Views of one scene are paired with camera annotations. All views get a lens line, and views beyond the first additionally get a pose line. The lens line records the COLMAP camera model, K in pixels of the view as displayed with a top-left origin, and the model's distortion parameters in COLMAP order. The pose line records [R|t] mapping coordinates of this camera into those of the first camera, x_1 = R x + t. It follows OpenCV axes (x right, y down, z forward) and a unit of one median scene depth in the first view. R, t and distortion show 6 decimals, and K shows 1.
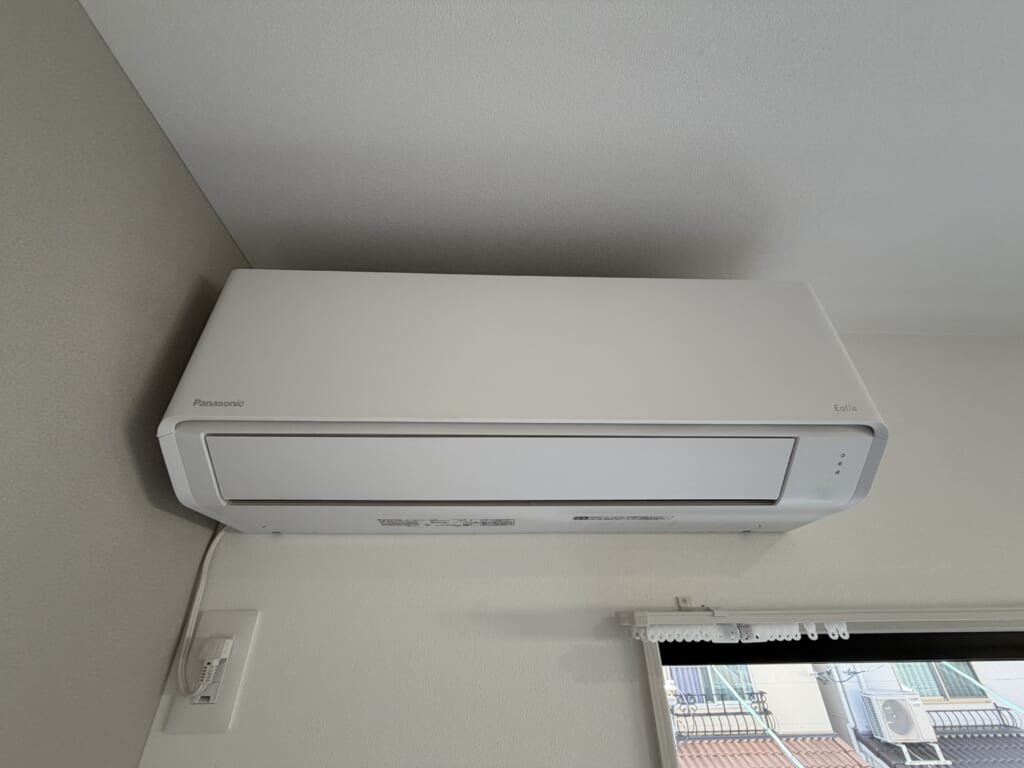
lens RADIAL K [[406.2, 0, 512.3], [0, 406.2, 381.2], [0, 0, 1]] dist [-0.001058, 0.000092]
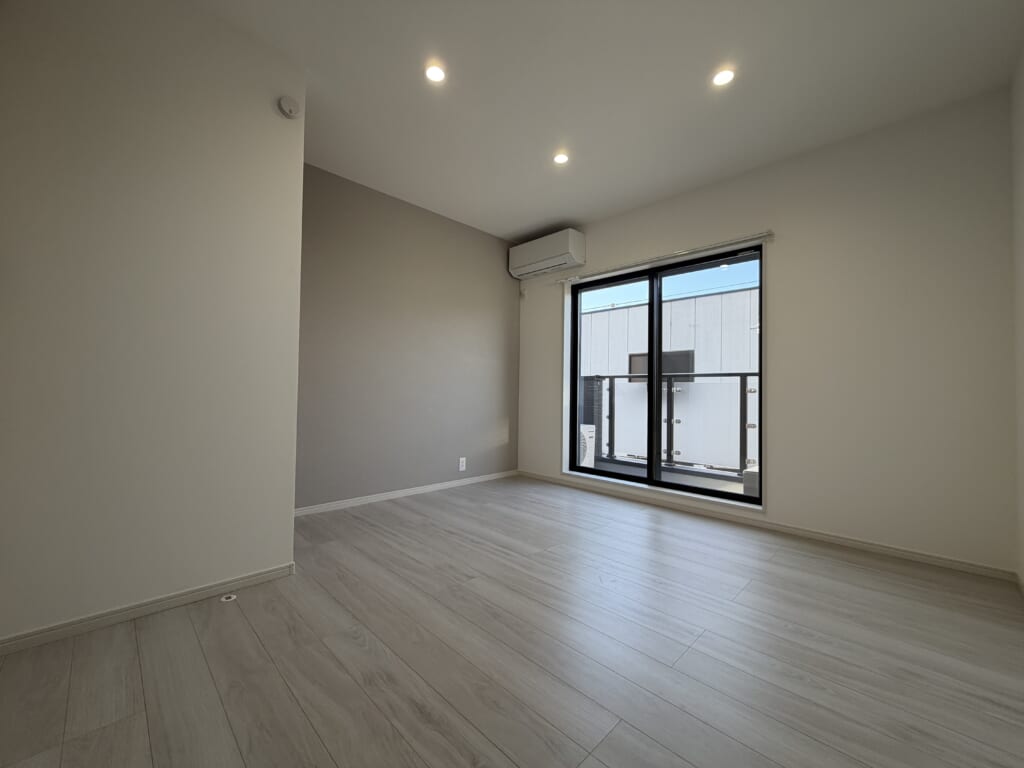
lens RADIAL K [[406.2, 0, 515.7], [0, 406.2, 386.2], [0, 0, 1]] dist [-0.001058, 0.000092]
pose [[0.703088, 0.020028, -0.710821, 5.503184], [0.341974, 0.866901, 0.362680, -0.838244], [0.623475, -0.498078, 0.602658, -5.456946]]
